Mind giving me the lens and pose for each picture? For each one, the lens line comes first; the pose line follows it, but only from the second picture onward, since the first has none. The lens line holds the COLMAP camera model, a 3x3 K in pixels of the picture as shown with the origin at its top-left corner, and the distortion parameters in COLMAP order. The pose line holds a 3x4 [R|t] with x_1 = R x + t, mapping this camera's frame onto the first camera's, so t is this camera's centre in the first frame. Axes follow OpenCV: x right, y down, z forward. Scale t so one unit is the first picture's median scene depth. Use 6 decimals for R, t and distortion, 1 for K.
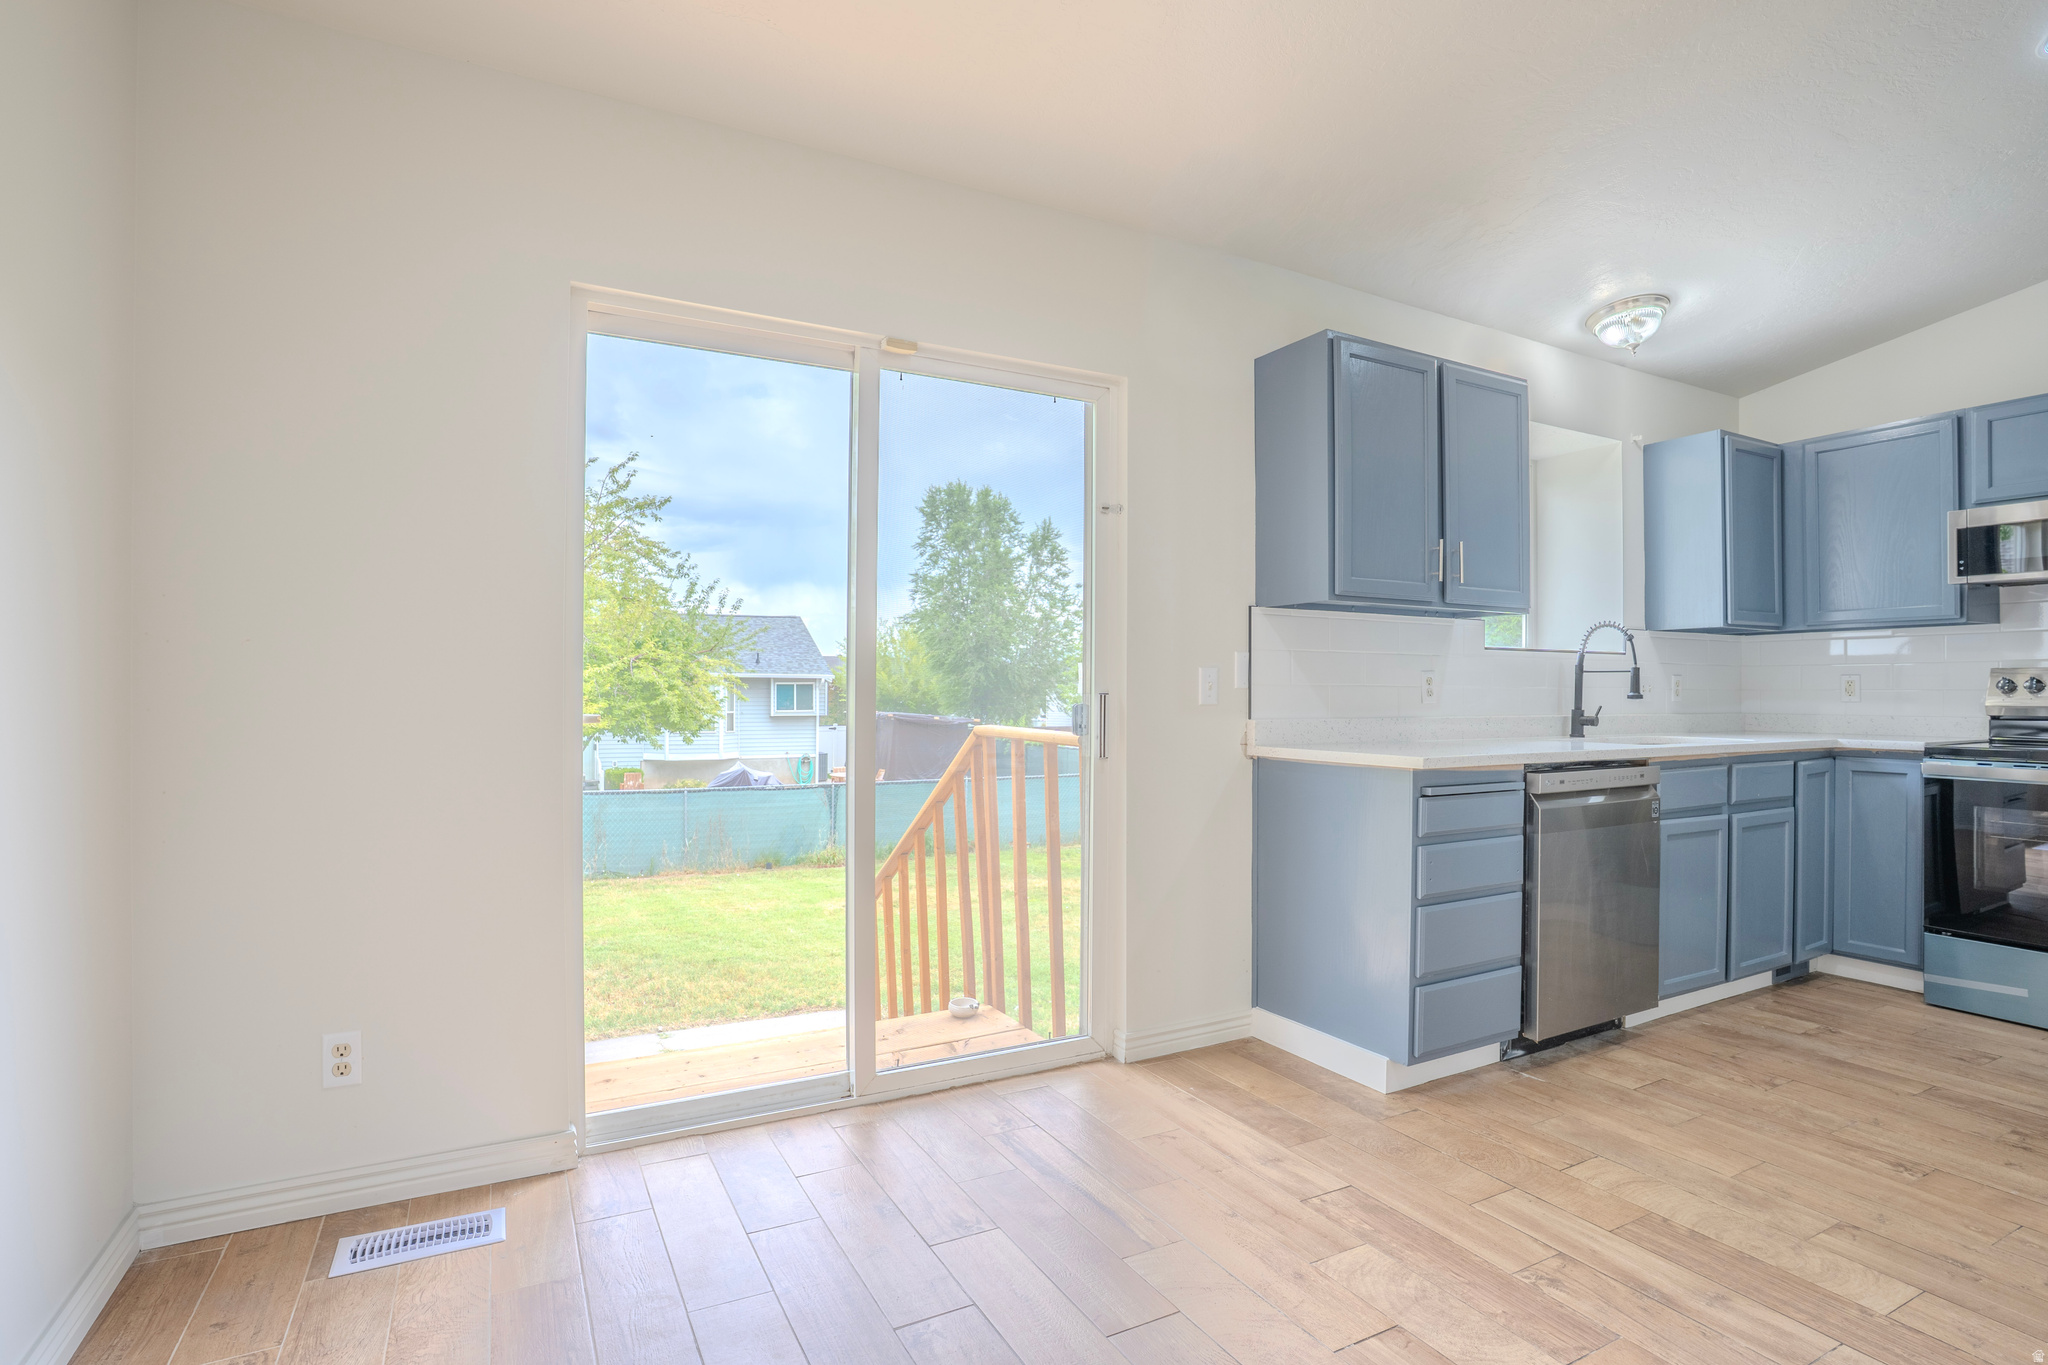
lens RADIAL K [[1018.4, 0, 1033.0], [0, 1018.4, 690.3], [0, 0, 1]] dist [-0.088518, 0.032976]
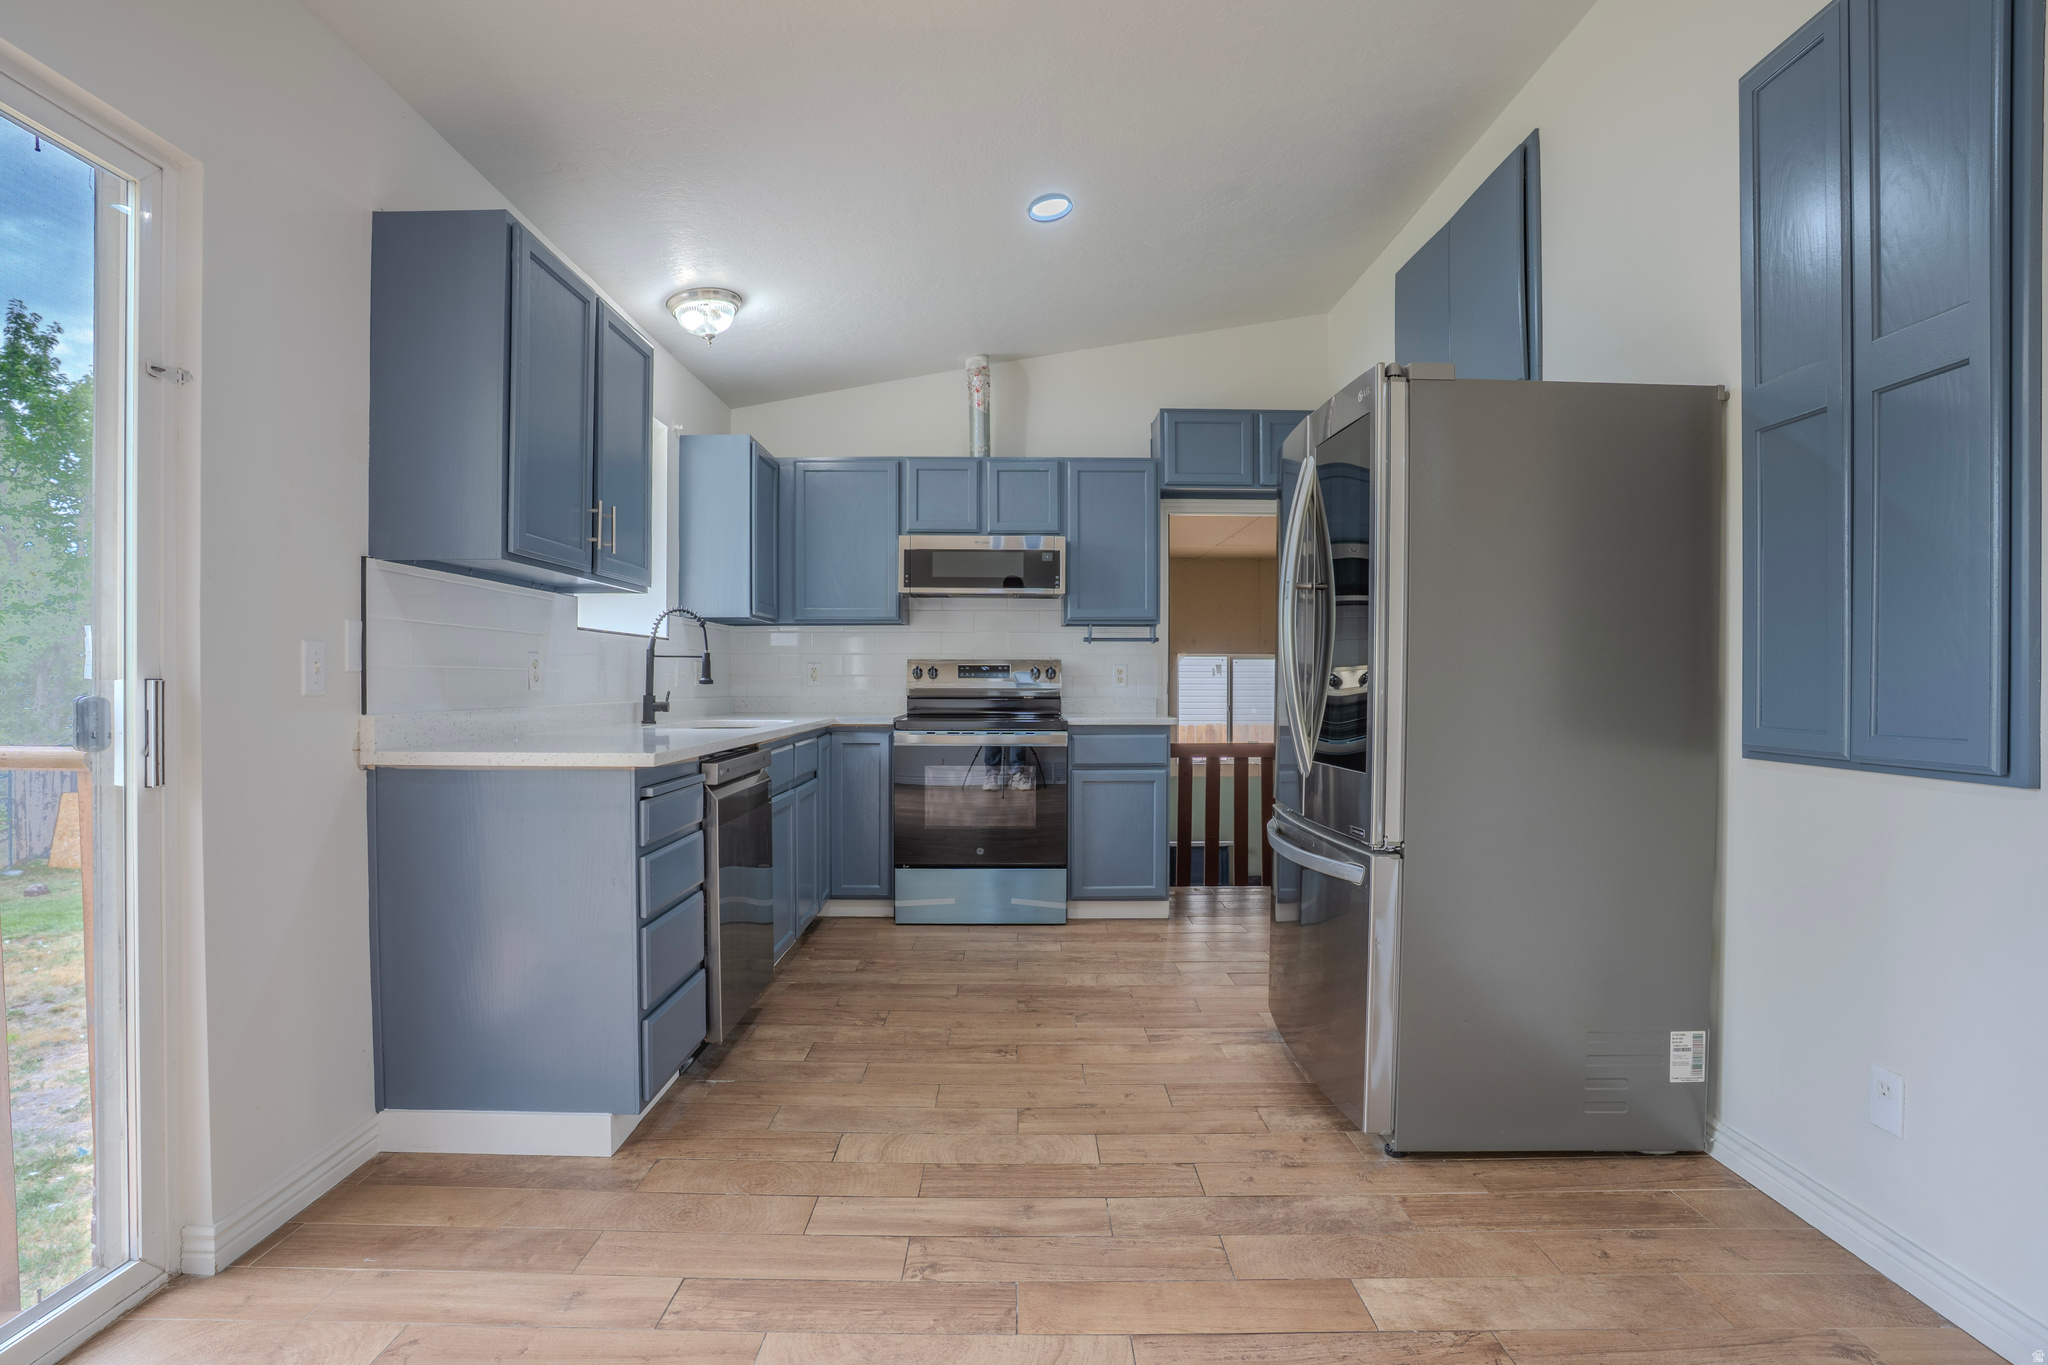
lens RADIAL K [[1018.4, 0, 1033.0], [0, 1018.4, 690.3], [0, 0, 1]] dist [-0.088518, 0.032976]
pose [[0.460002, -0.010828, 0.887852, -0.203748], [-0.001485, 0.999915, 0.012965, 0.001735], [-0.887917, -0.007282, 0.459946, 0.288878]]
